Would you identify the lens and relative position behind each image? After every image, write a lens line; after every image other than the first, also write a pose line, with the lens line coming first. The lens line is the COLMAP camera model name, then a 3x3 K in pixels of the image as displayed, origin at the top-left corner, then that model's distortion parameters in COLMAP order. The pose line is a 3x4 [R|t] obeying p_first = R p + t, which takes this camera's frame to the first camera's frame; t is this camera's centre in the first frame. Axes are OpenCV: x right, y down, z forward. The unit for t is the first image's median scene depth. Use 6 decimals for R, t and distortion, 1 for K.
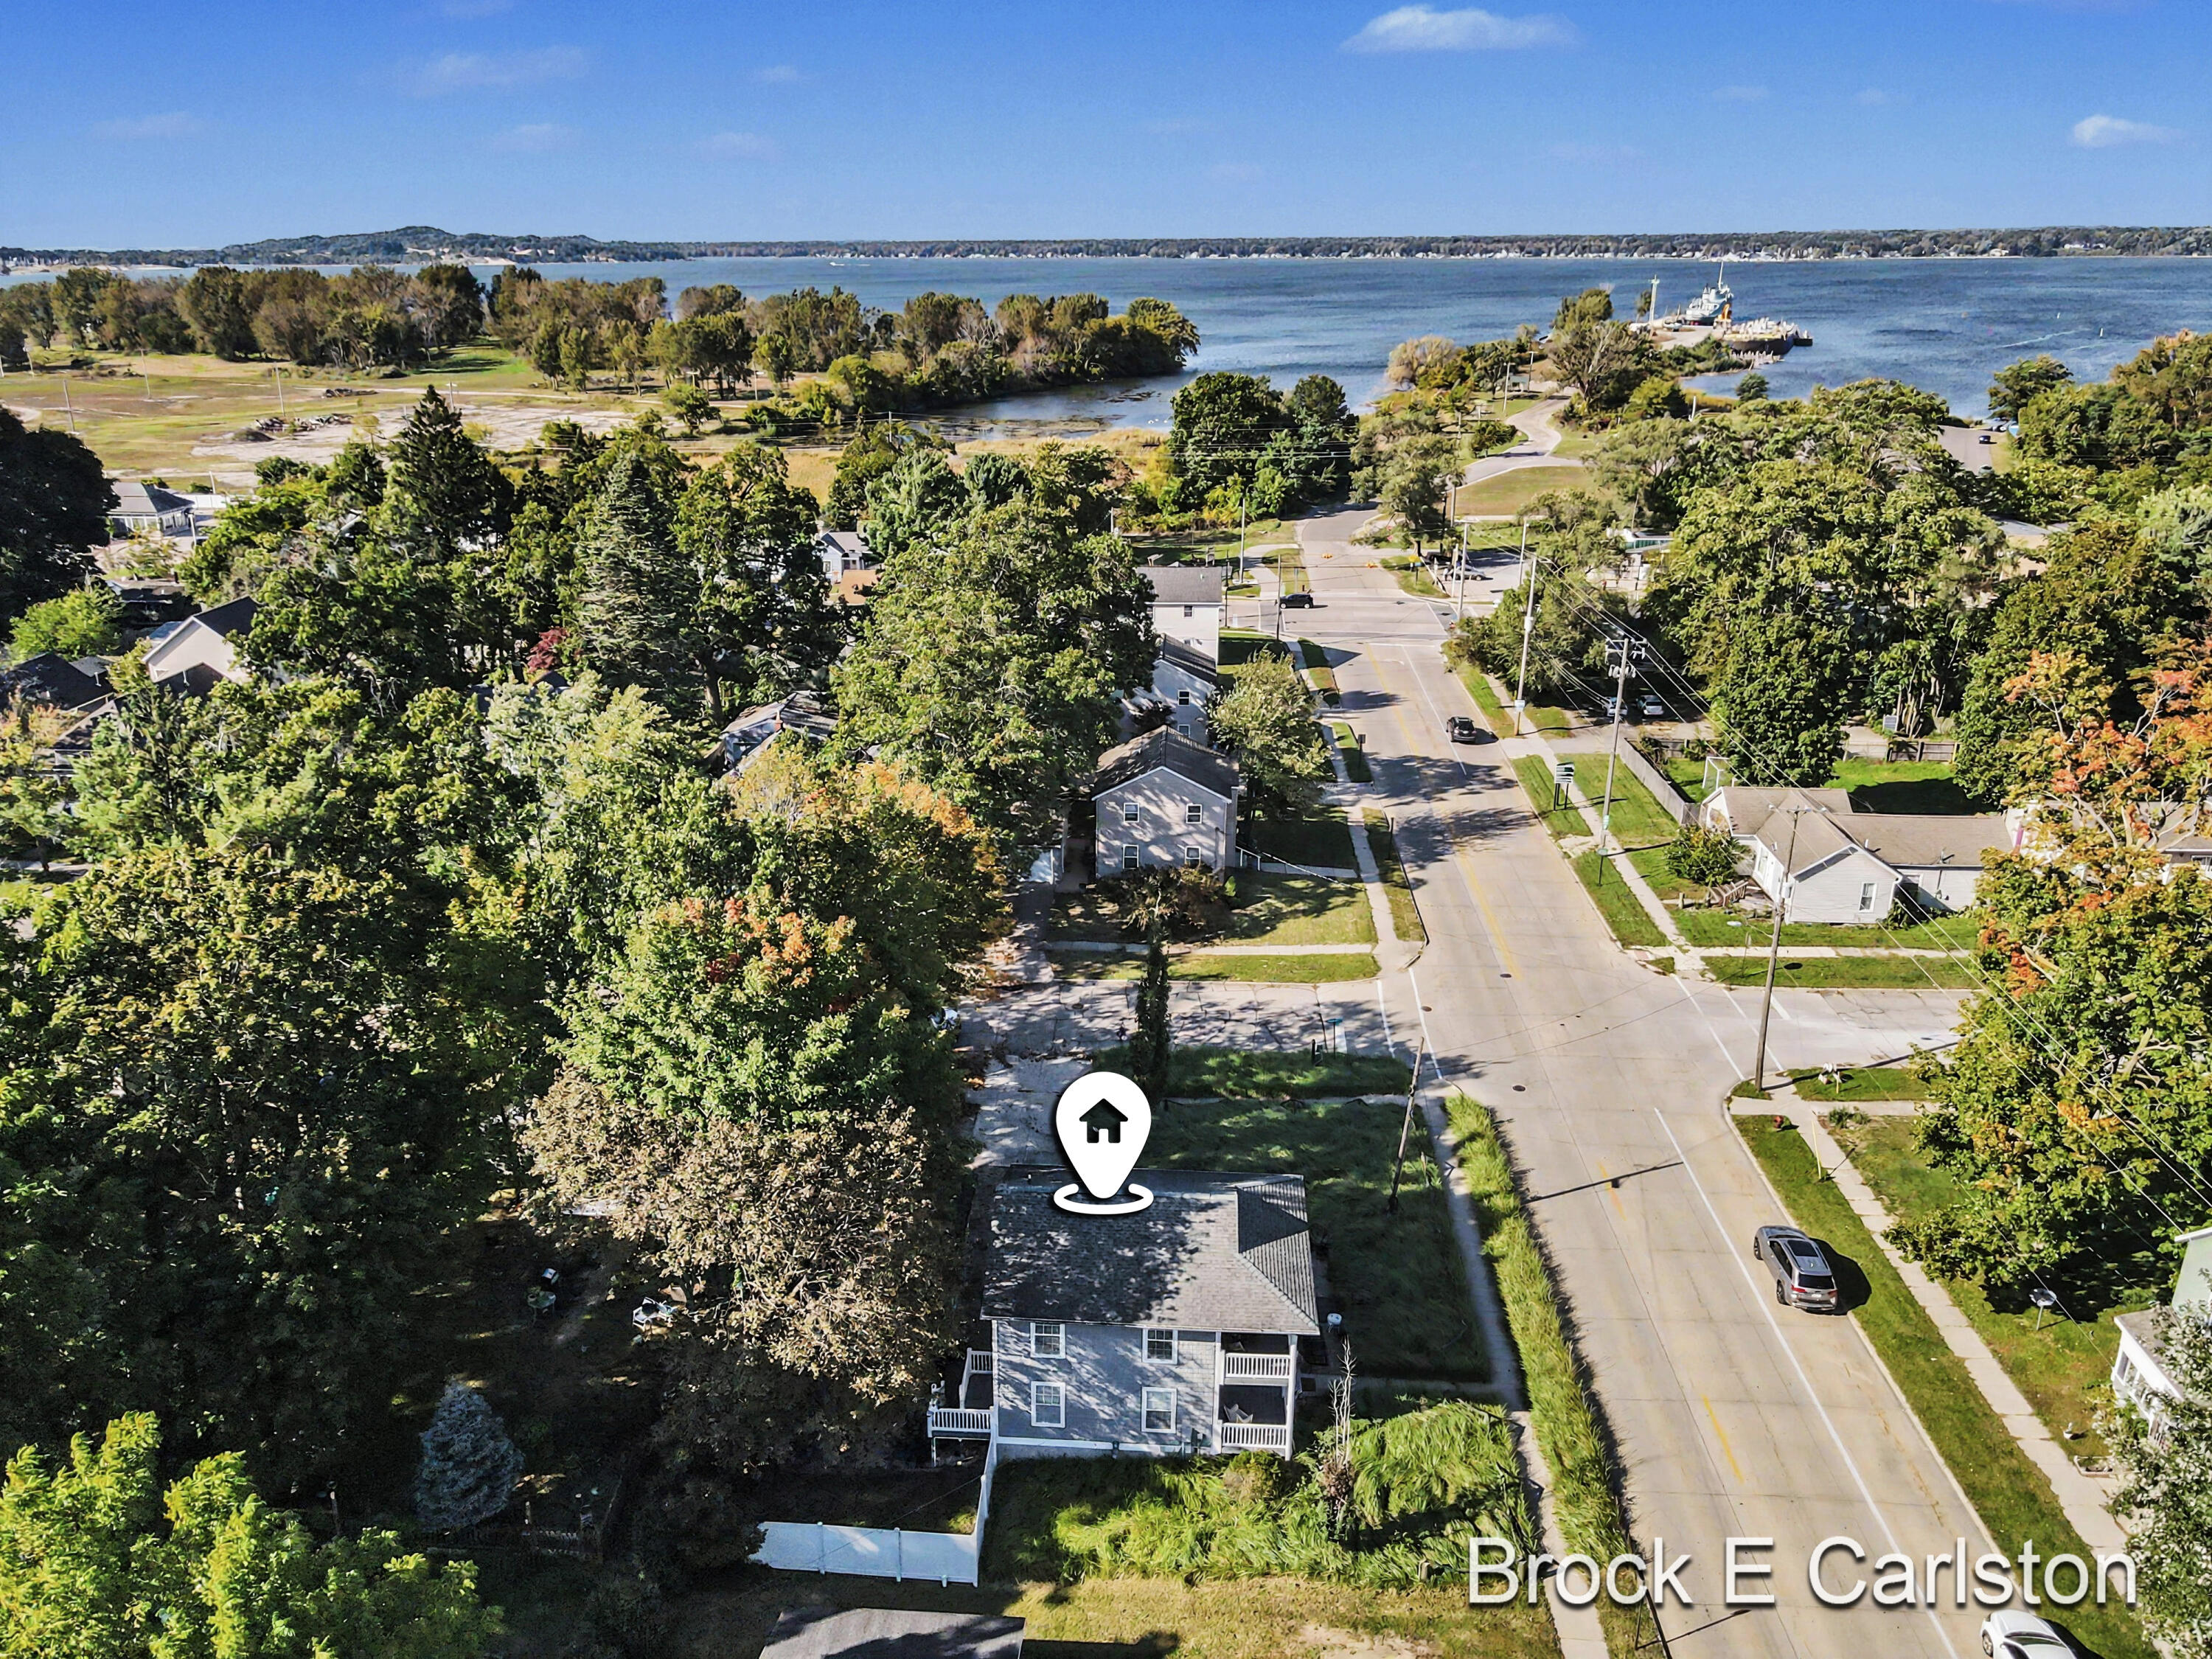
lens RADIAL K [[1632.4, 0, 1087.4], [0, 1632.4, 863.9], [0, 0, 1]] dist [0.013976, 0.003944]
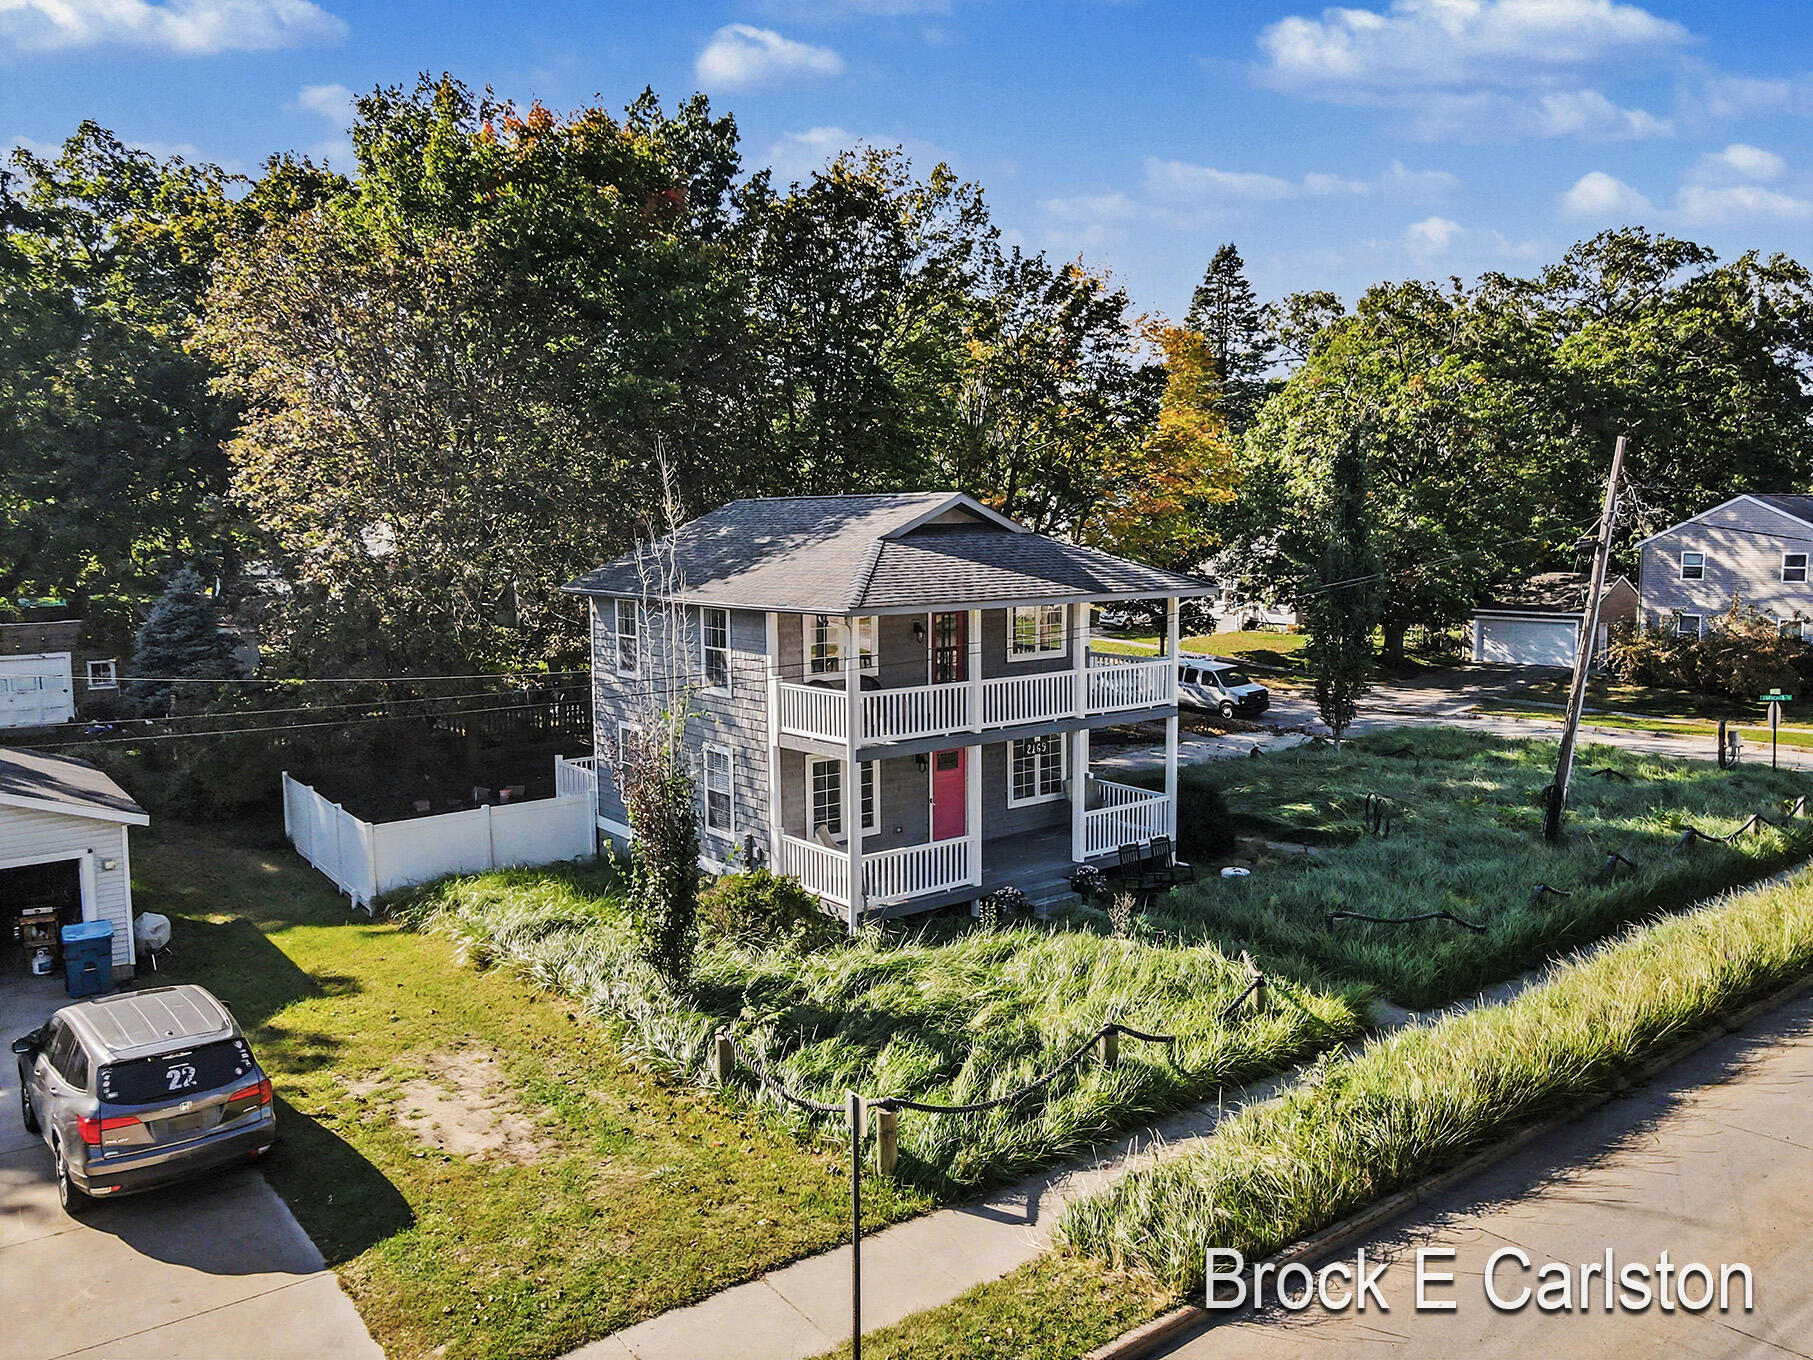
lens RADIAL K [[1322.3, 0, 906.5], [0, 1322.3, 680.0], [0, 0, 1]] dist [0.012593, 0.002380]
pose [[0.673858, 0.092050, -0.733105, 0.230766], [-0.261821, 0.957573, -0.120427, 0.179985], [0.690916, 0.273093, 0.669369, 0.386288]]
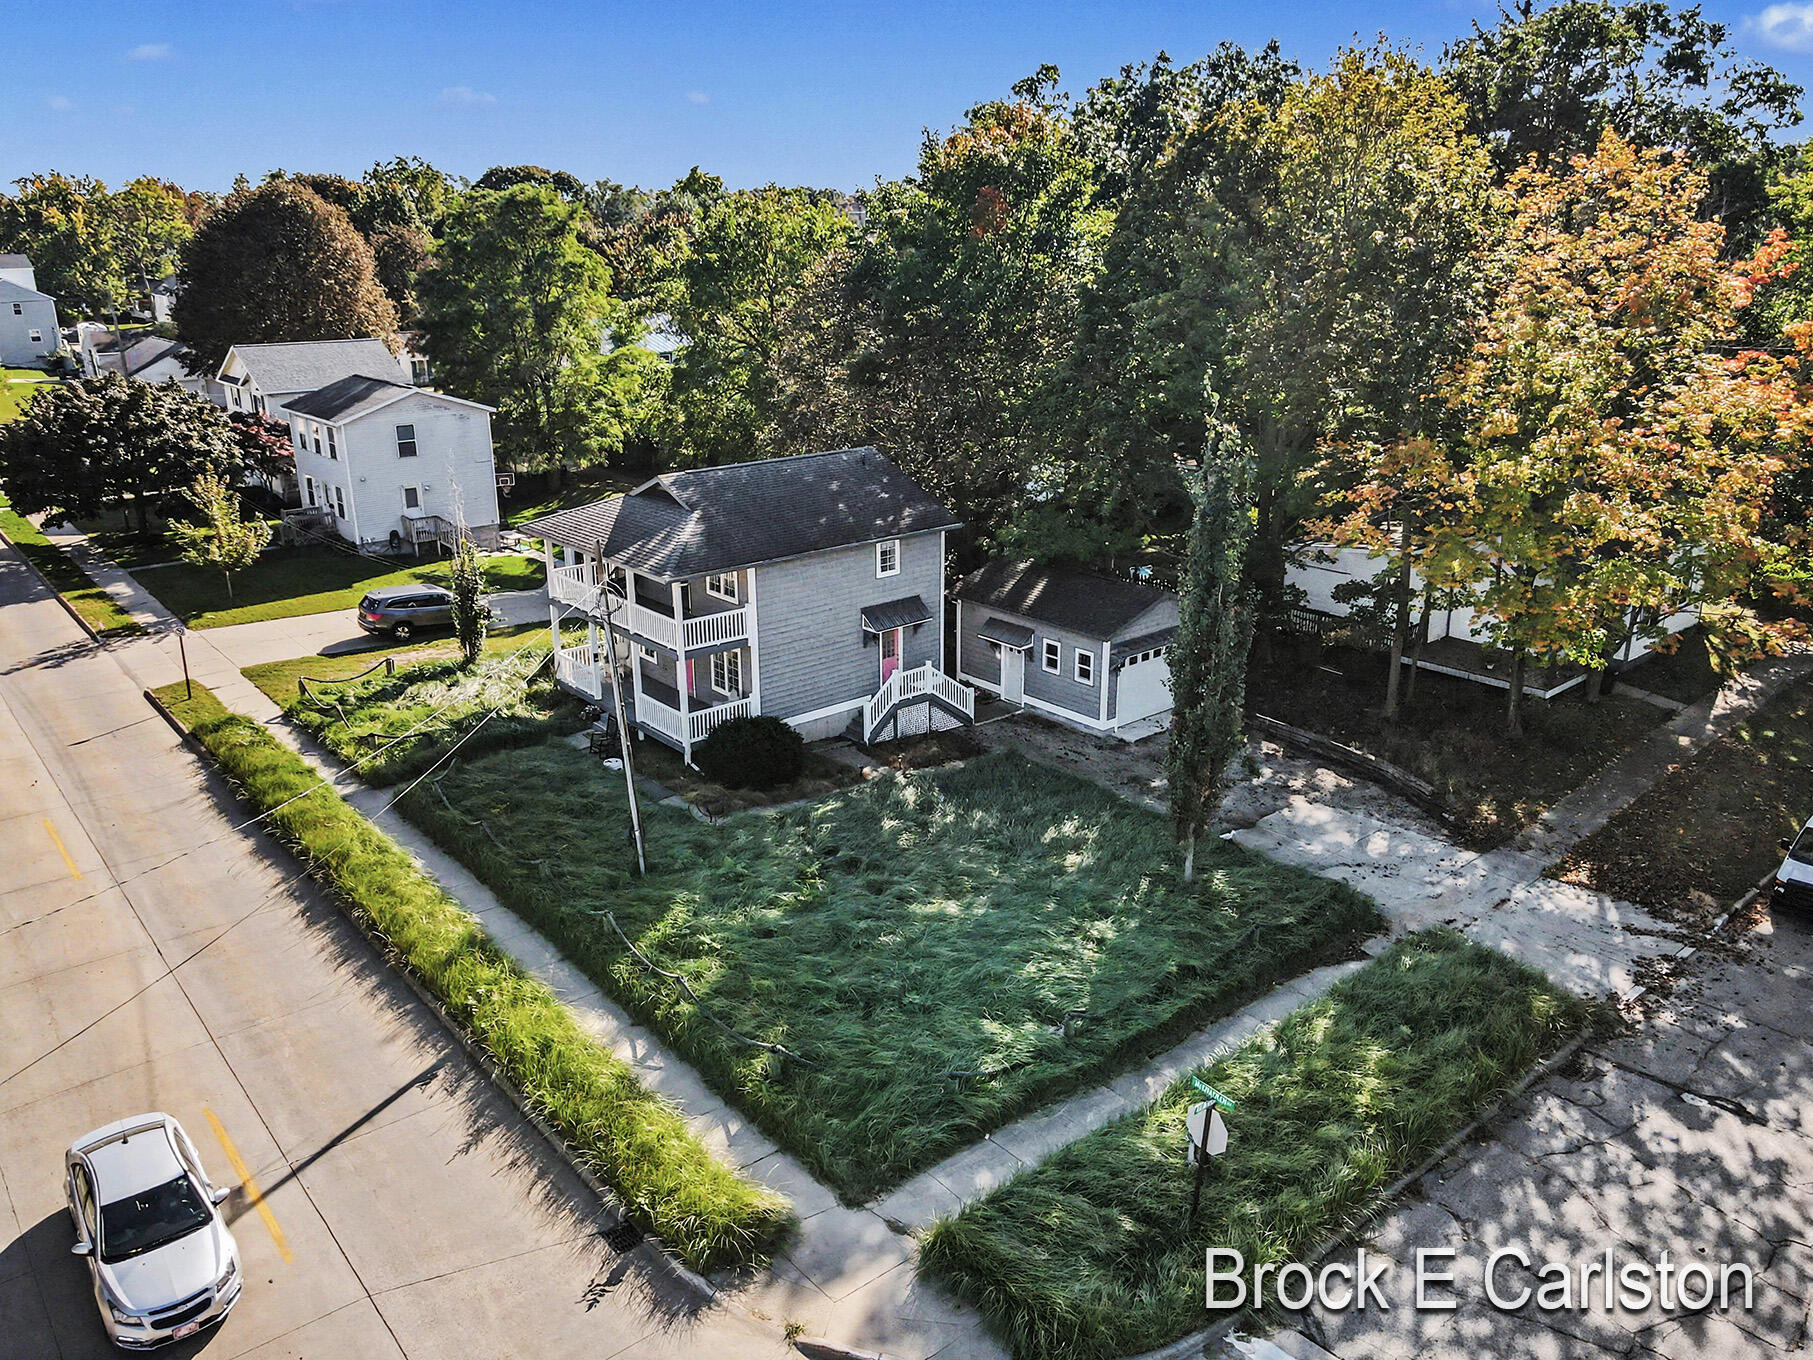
lens RADIAL K [[1322.3, 0, 906.5], [0, 1322.3, 680.0], [0, 0, 1]] dist [0.012593, 0.002380]
pose [[-0.717537, 0.238207, -0.654521, 0.270780], [-0.235933, 0.801026, 0.550175, -0.074119], [0.655344, 0.549194, -0.518565, 0.840732]]
